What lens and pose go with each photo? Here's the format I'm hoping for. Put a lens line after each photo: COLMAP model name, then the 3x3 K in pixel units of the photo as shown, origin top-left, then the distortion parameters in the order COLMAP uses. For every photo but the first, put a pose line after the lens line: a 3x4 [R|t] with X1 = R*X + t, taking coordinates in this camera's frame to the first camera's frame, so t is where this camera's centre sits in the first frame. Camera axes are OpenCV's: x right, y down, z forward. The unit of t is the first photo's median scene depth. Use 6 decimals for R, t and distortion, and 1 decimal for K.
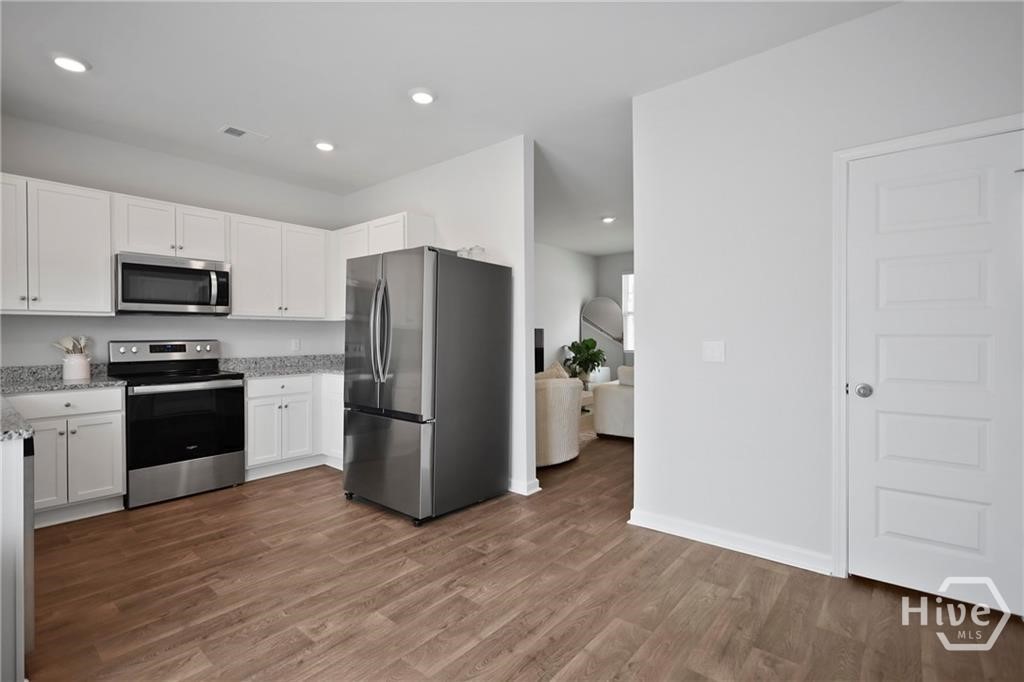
lens RADIAL K [[477.7, 0, 508.8], [0, 477.7, 341.9], [0, 0, 1]] dist [-0.001198, 0.000019]
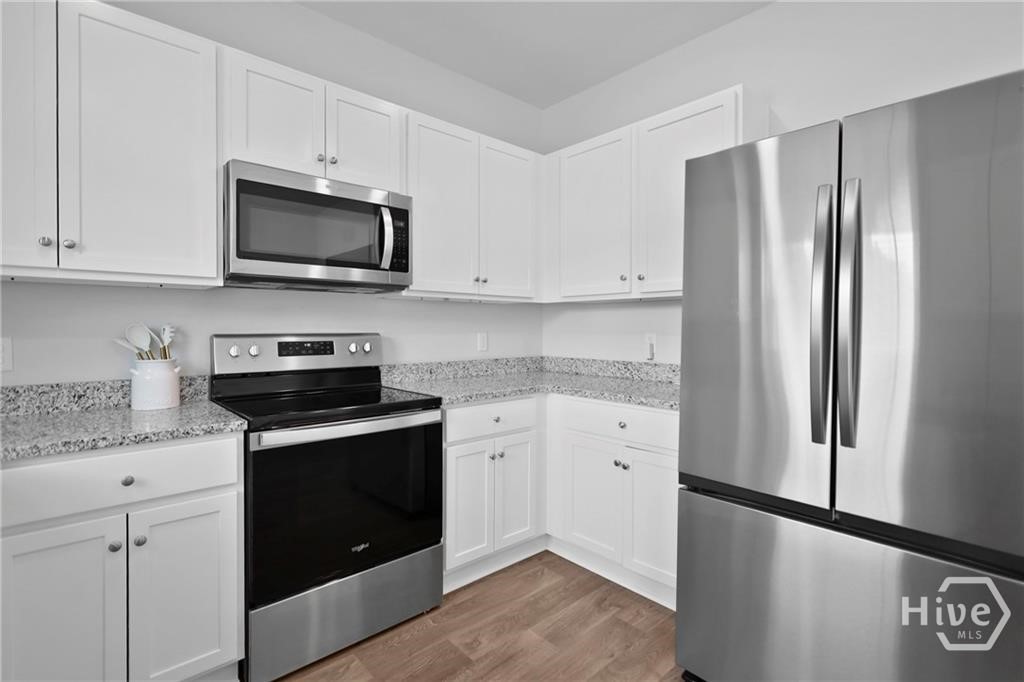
lens RADIAL K [[480.2, 0, 506.9], [0, 480.2, 336.7], [0, 0, 1]] dist [-0.000162, 0.000499]
pose [[0.990417, 0.008525, -0.137847, -0.488216], [-0.007995, 0.999958, 0.004393, -0.005051], [0.137879, -0.003249, 0.990444, 0.573782]]
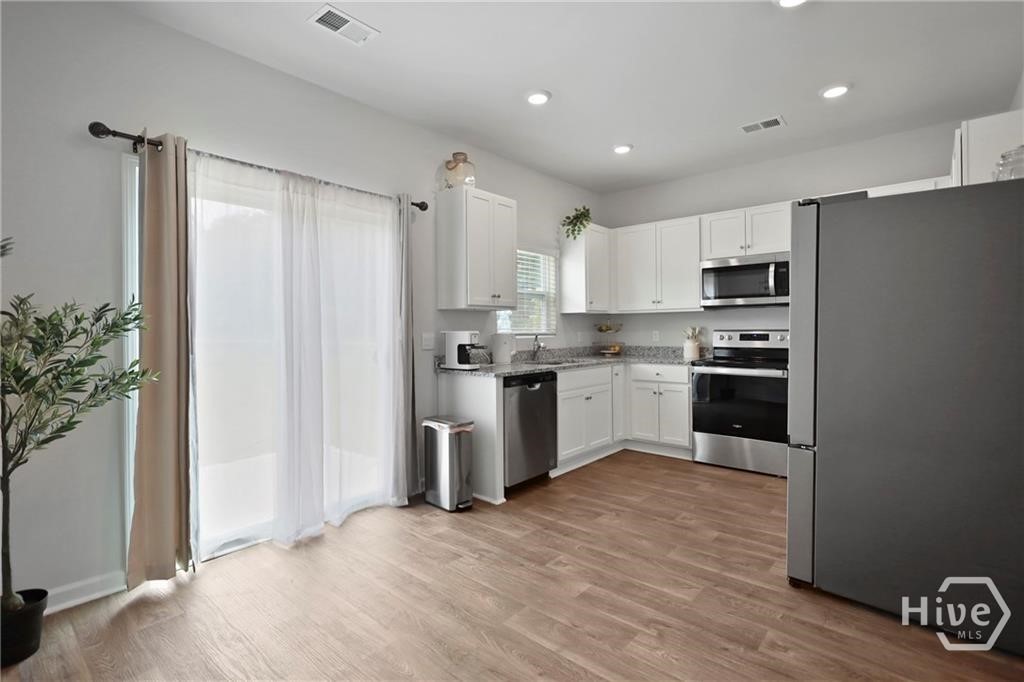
lens RADIAL K [[480.2, 0, 506.9], [0, 480.2, 336.7], [0, 0, 1]] dist [-0.000162, 0.000499]
pose [[-0.015614, 0.021862, -0.999639, 0.508655], [-0.004899, 0.999747, 0.021941, -0.010978], [0.999866, 0.005240, -0.015503, 0.527665]]
